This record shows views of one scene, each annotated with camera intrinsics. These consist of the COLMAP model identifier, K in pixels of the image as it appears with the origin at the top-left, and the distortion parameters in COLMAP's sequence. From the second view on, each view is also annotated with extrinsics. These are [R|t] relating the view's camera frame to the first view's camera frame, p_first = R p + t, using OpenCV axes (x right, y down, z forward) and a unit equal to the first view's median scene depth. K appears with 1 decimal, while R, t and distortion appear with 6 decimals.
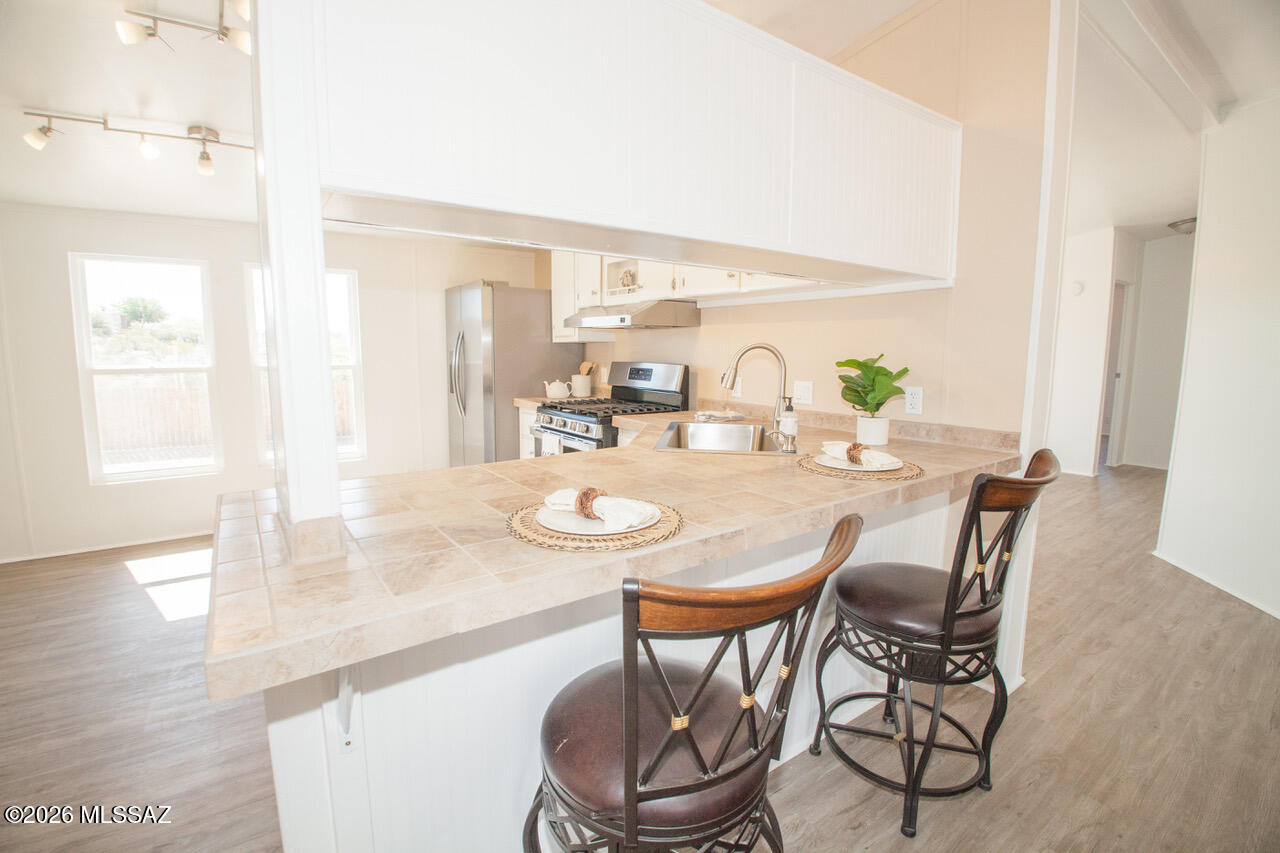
lens RADIAL K [[581.5, 0, 628.6], [0, 581.5, 421.9], [0, 0, 1]] dist [-0.000078, -0.014934]
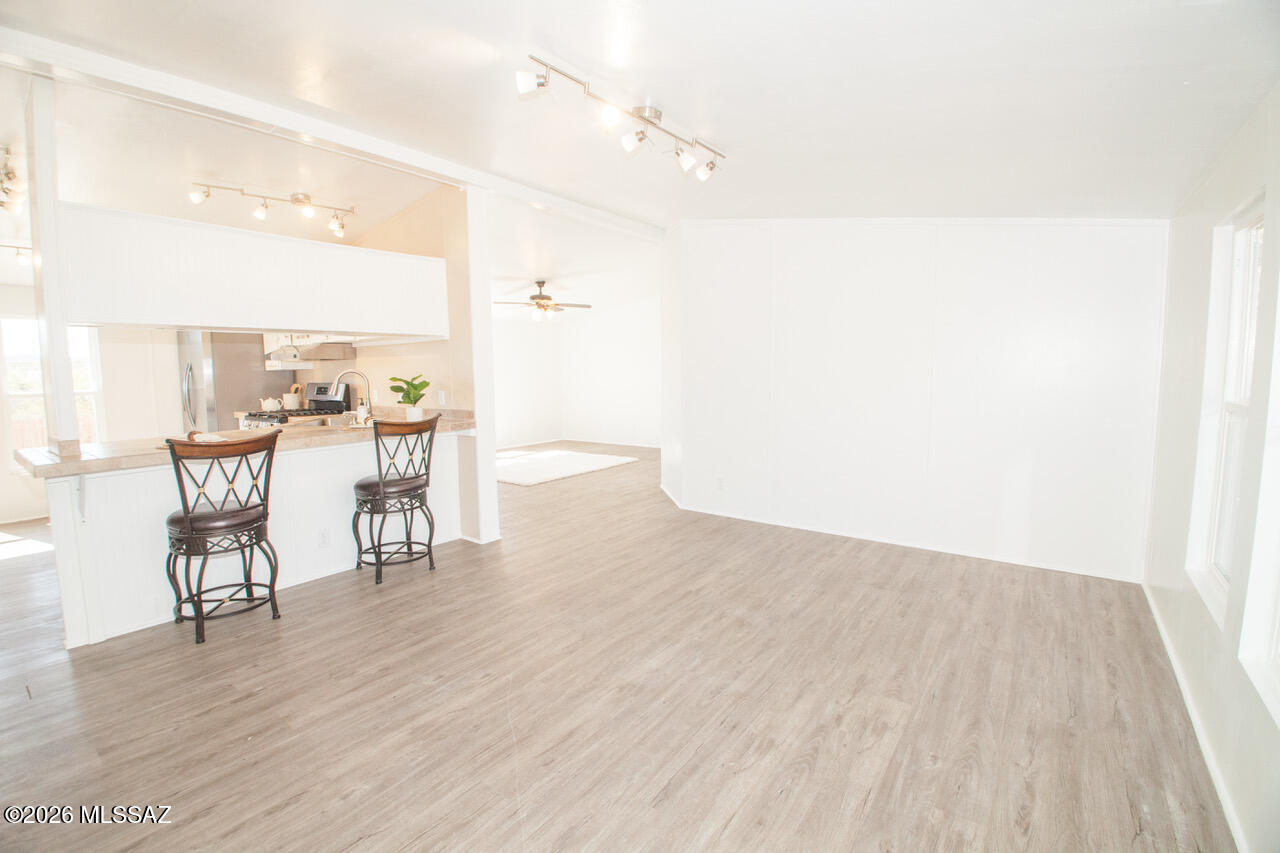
lens RADIAL K [[581.5, 0, 628.6], [0, 581.5, 421.9], [0, 0, 1]] dist [-0.000078, -0.014934]
pose [[0.955445, -0.043030, 0.292016, 0.477498], [0.054344, 0.998049, -0.030741, 0.123489], [-0.290123, 0.045240, 0.955919, -0.928606]]
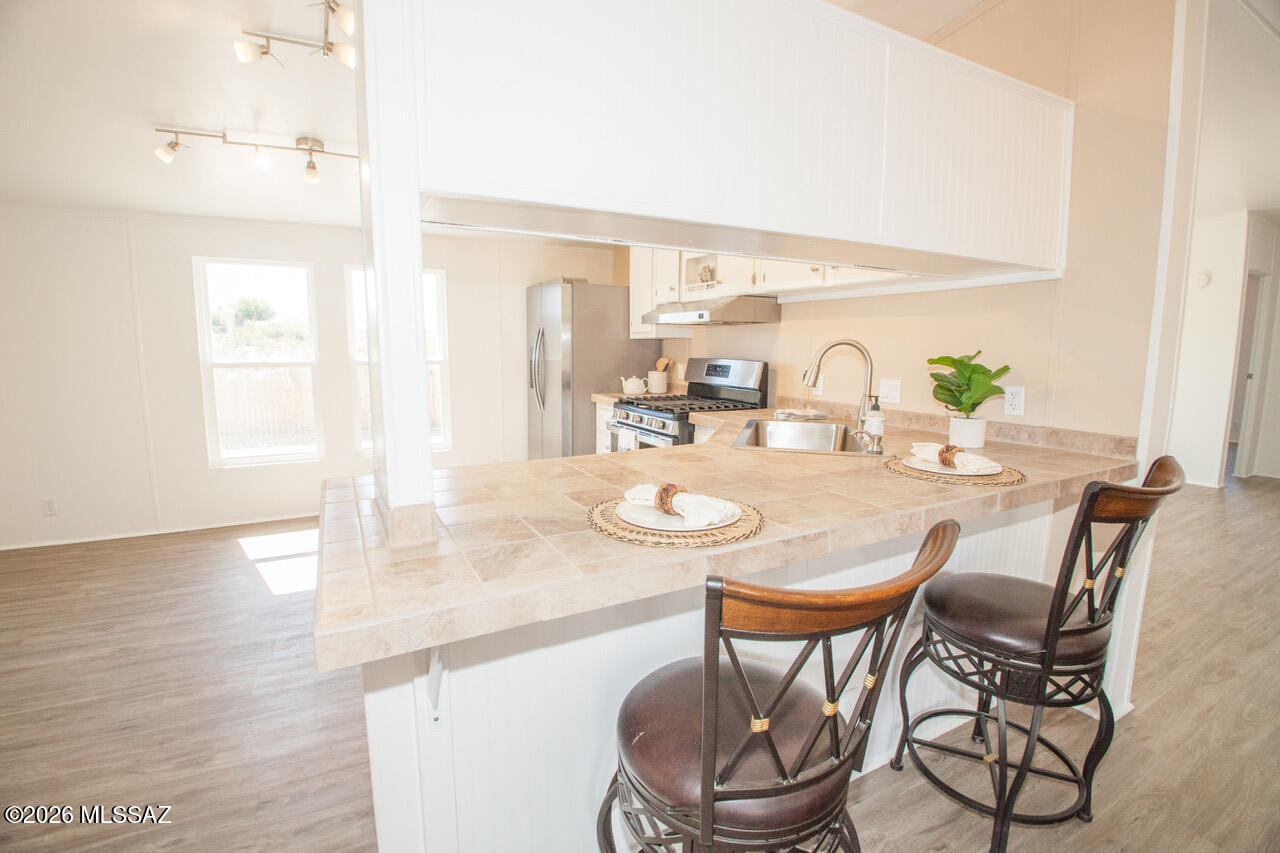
lens RADIAL K [[581.5, 0, 628.6], [0, 581.5, 421.9], [0, 0, 1]] dist [-0.000078, -0.014934]
pose [[0.992062, 0.017023, -0.124590, -0.007840], [-0.016279, 0.999843, 0.006985, 0.000558], [0.124690, -0.004901, 0.992184, -0.000571]]
